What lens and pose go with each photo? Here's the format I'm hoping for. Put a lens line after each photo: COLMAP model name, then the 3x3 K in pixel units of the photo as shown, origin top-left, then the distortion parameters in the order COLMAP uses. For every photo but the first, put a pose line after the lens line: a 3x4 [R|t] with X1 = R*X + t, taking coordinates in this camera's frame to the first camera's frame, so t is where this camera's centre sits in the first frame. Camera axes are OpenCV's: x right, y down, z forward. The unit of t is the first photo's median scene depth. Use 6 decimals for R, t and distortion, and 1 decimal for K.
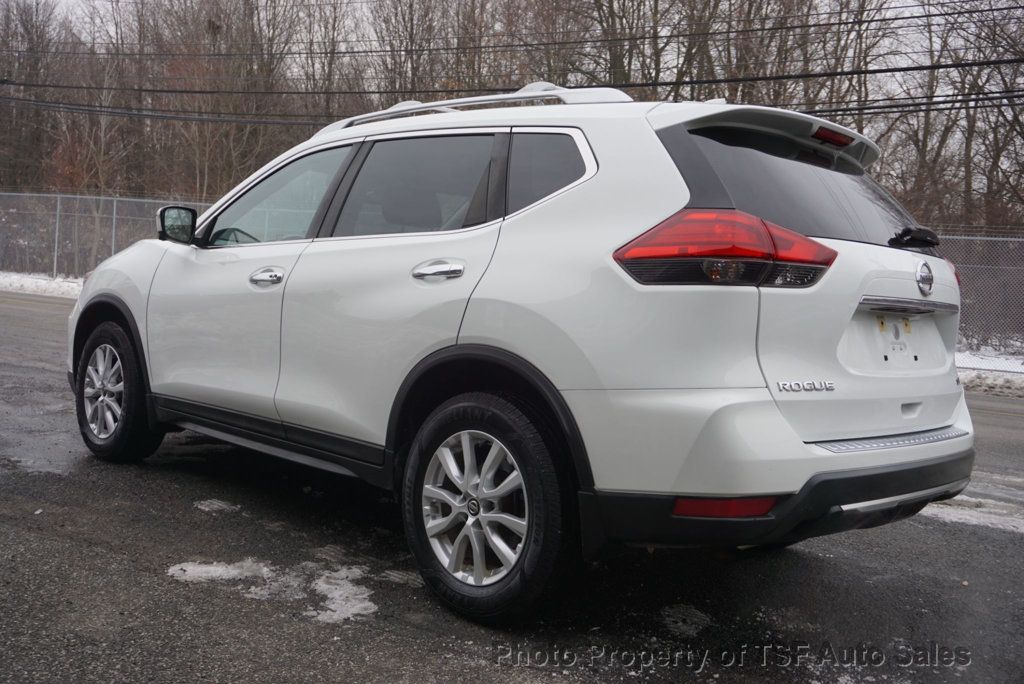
lens RADIAL K [[990.7, 0, 497.0], [0, 990.7, 341.5], [0, 0, 1]] dist [0.002361, 0.008747]
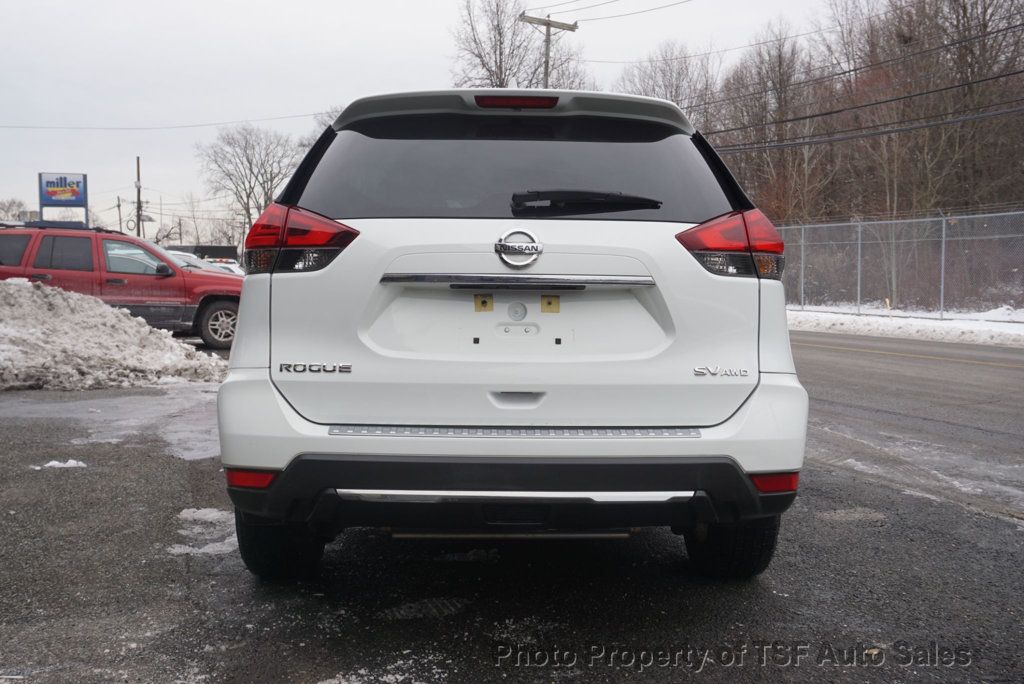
lens RADIAL K [[990.7, 0, 497.0], [0, 990.7, 341.5], [0, 0, 1]] dist [0.002361, 0.008747]
pose [[0.701911, -0.021419, -0.711942, 1.022707], [0.002093, 0.999605, -0.028010, 0.041608], [0.712261, 0.018170, 0.701679, 0.369169]]
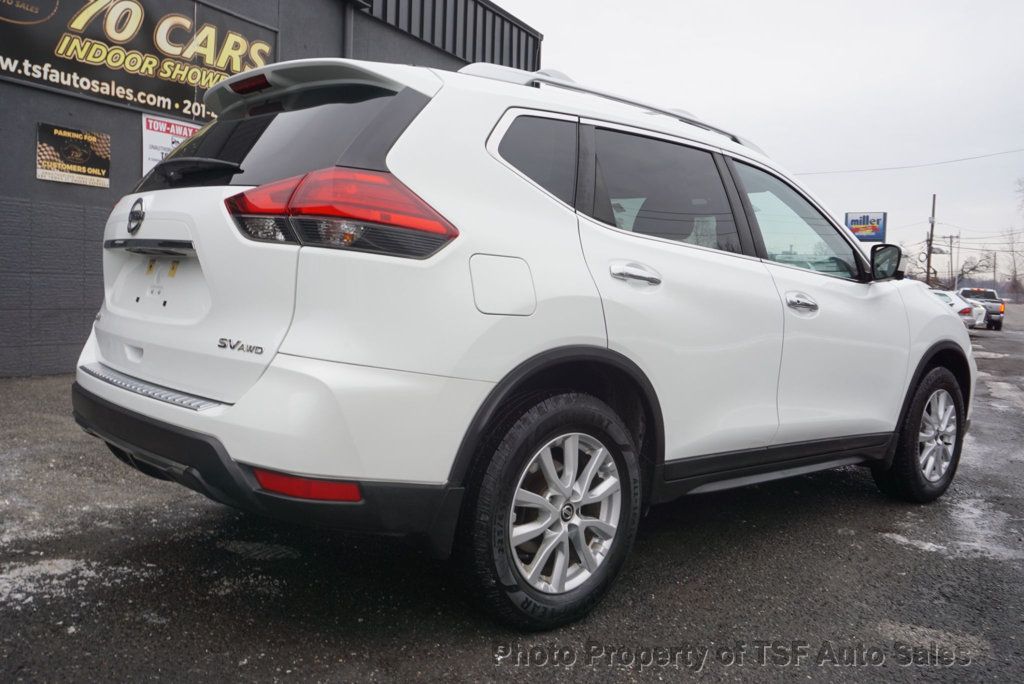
lens RADIAL K [[862.3, 0, 507.0], [0, 862.3, 338.6], [0, 0, 1]] dist [-0.006444, 0.005678]
pose [[-0.078615, -0.013561, -0.996813, 1.222679], [-0.111074, 0.993801, -0.004760, 0.017131], [0.990698, 0.110346, -0.079634, 1.419895]]
